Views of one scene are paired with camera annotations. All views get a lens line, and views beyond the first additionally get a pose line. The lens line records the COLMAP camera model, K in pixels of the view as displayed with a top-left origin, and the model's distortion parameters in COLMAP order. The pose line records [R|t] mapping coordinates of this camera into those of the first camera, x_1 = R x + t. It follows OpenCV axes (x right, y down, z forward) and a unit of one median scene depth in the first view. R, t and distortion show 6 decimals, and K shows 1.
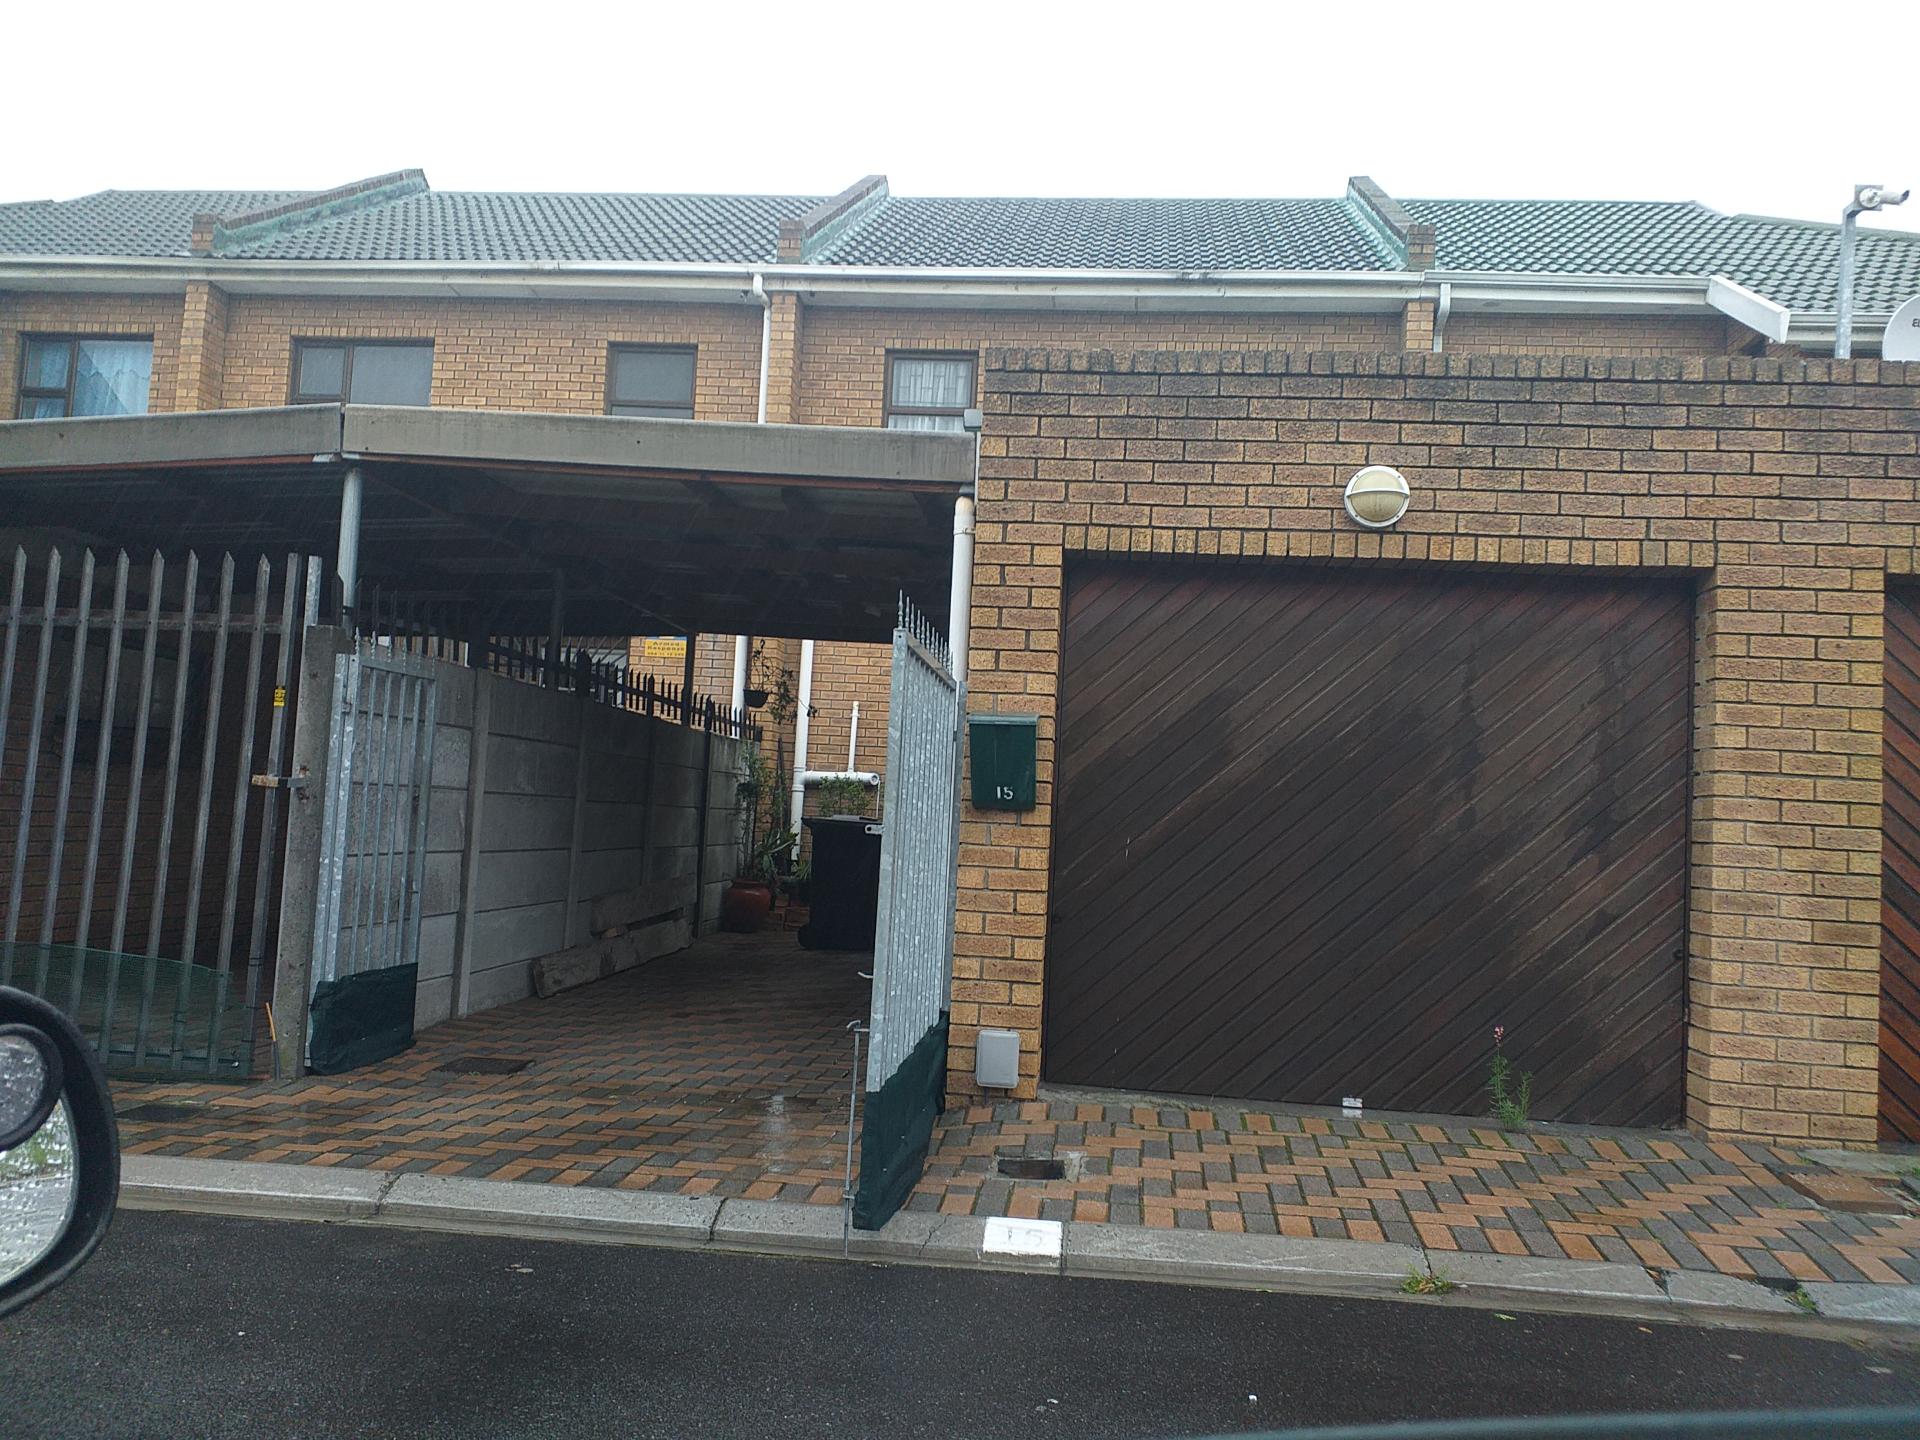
lens RADIAL K [[1519.8, 0, 965.5], [0, 1519.8, 718.5], [0, 0, 1]] dist [0.004046, 0.004941]
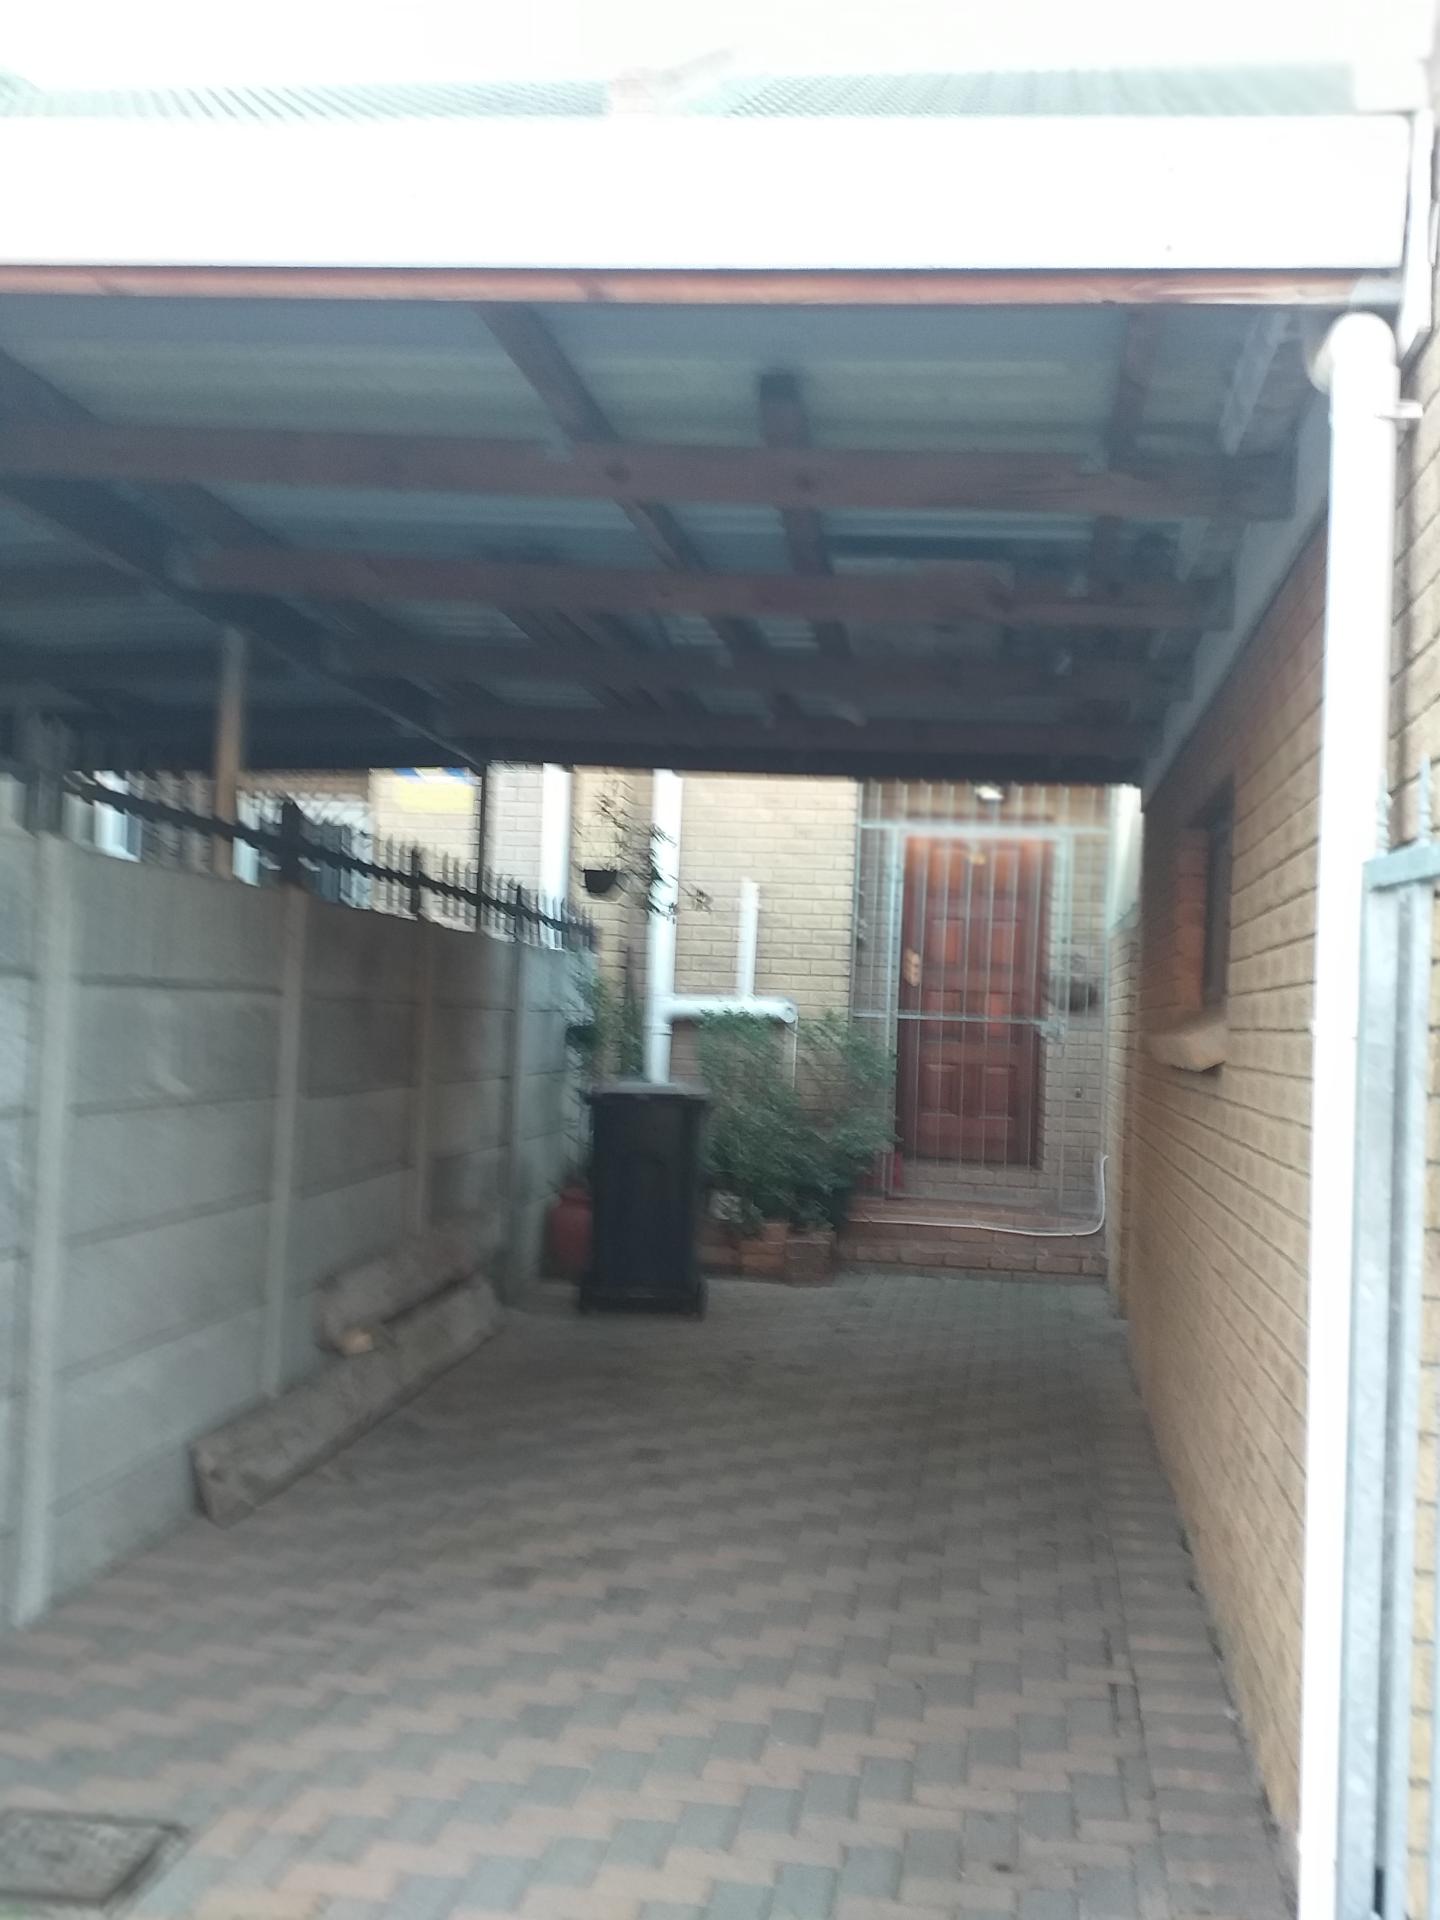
lens RADIAL K [[1519.8, 0, 714.0], [0, 1519.8, 962.2], [0, 0, 1]] dist [0.004046, 0.004941]
pose [[0.999724, -0.015864, 0.017351, -0.105871], [0.014847, 0.998249, 0.057266, -0.014507], [-0.018229, -0.056993, 0.998208, 0.436438]]
